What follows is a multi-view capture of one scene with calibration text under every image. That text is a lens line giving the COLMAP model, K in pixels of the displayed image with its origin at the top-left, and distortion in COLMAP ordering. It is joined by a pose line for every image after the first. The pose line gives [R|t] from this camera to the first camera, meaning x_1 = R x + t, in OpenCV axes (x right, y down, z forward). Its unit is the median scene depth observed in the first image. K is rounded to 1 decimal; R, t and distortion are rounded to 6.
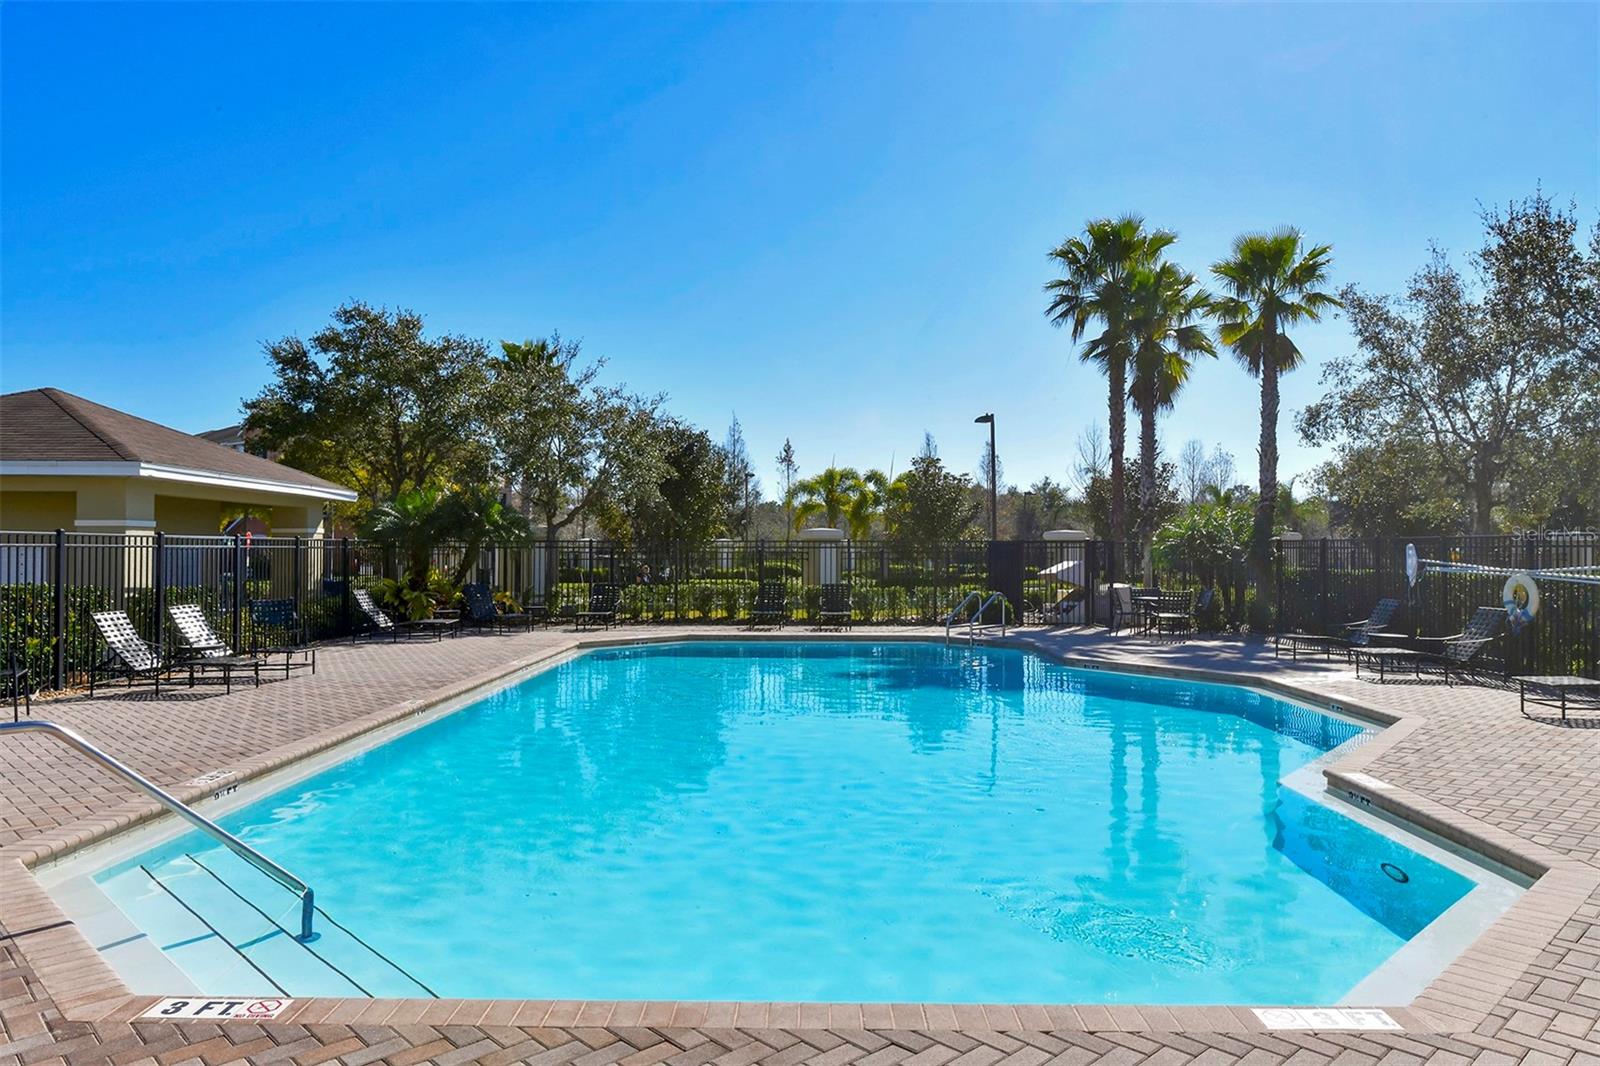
lens RADIAL K [[1038.0, 0, 800.0], [0, 1038.0, 533.0], [0, 0, 1]] dist [-0.002414, -0.001453]
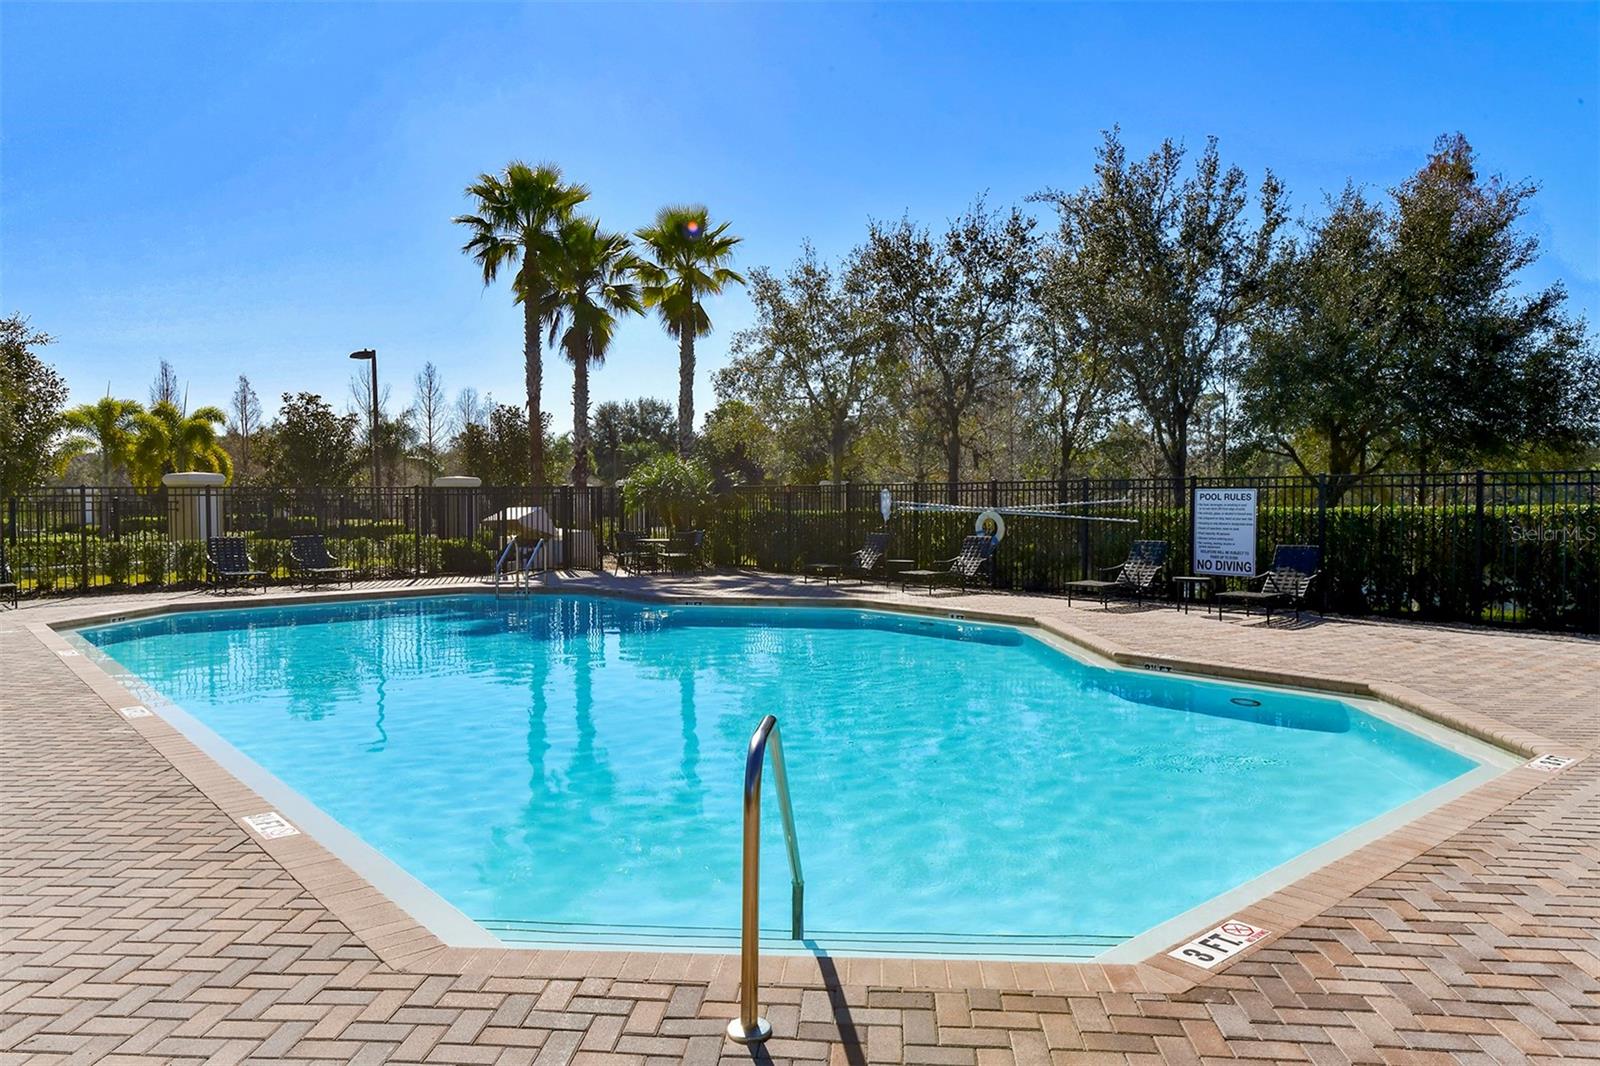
lens RADIAL K [[1038.0, 0, 800.0], [0, 1038.0, 533.0], [0, 0, 1]] dist [-0.002414, -0.001453]
pose [[0.763260, -0.029286, 0.645427, -0.177758], [-0.003543, 0.998767, 0.049509, 0.001626], [-0.646081, -0.040075, 0.762216, 0.060630]]
